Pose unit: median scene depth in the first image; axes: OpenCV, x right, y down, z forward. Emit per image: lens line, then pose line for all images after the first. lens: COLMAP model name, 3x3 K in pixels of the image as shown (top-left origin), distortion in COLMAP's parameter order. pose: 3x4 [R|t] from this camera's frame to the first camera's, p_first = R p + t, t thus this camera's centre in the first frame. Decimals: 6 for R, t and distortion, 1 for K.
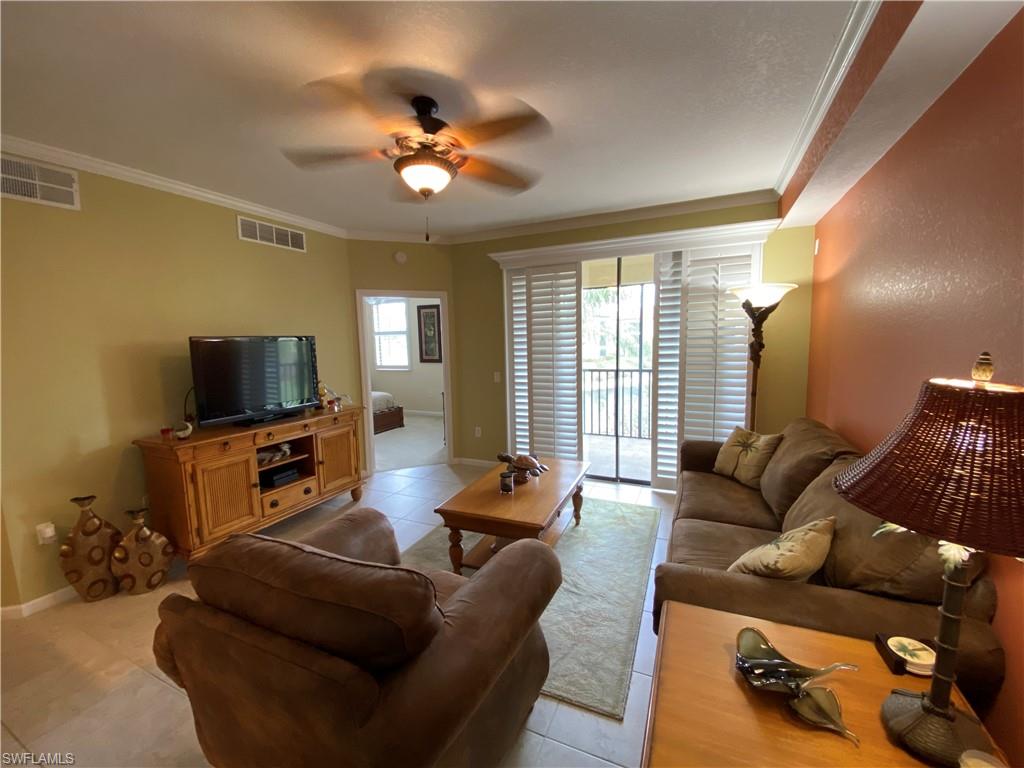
lens RADIAL K [[403.9, 0, 519.1], [0, 403.9, 386.1], [0, 0, 1]] dist [0.001059, -0.000049]
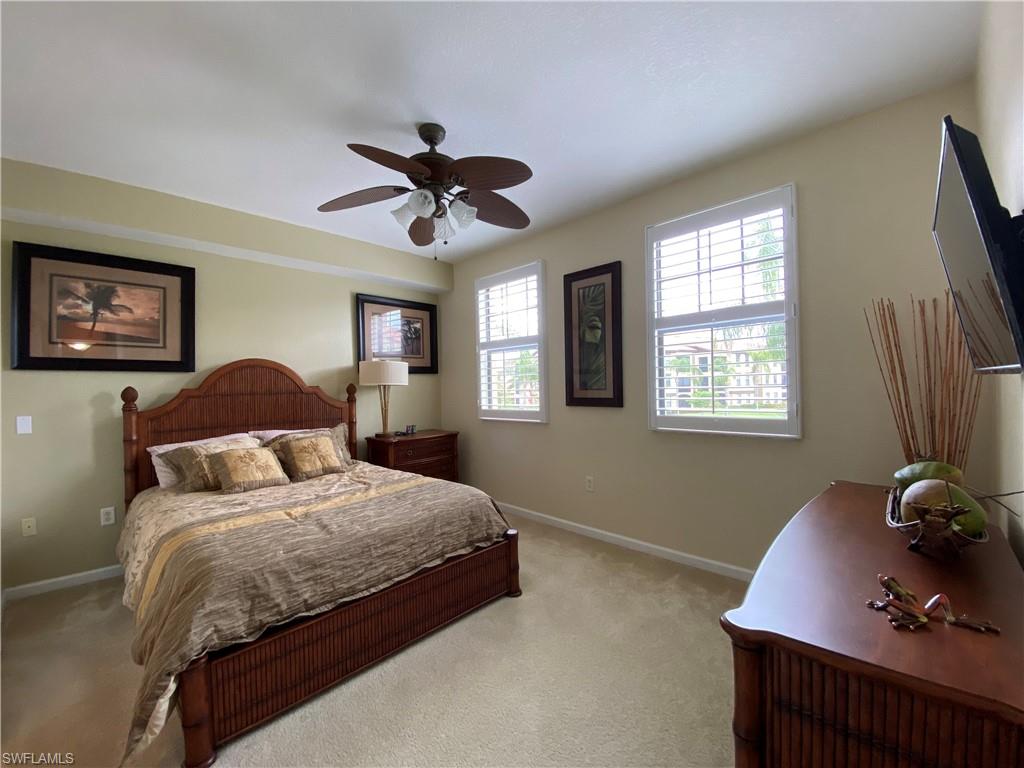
lens RADIAL K [[403.9, 0, 519.1], [0, 403.9, 386.1], [0, 0, 1]] dist [0.001059, -0.000049]
pose [[0.942873, 0.000613, -0.333152, -0.151255], [-0.037767, 0.993749, -0.105058, -0.031499], [0.331005, 0.111638, 0.937002, 0.581942]]
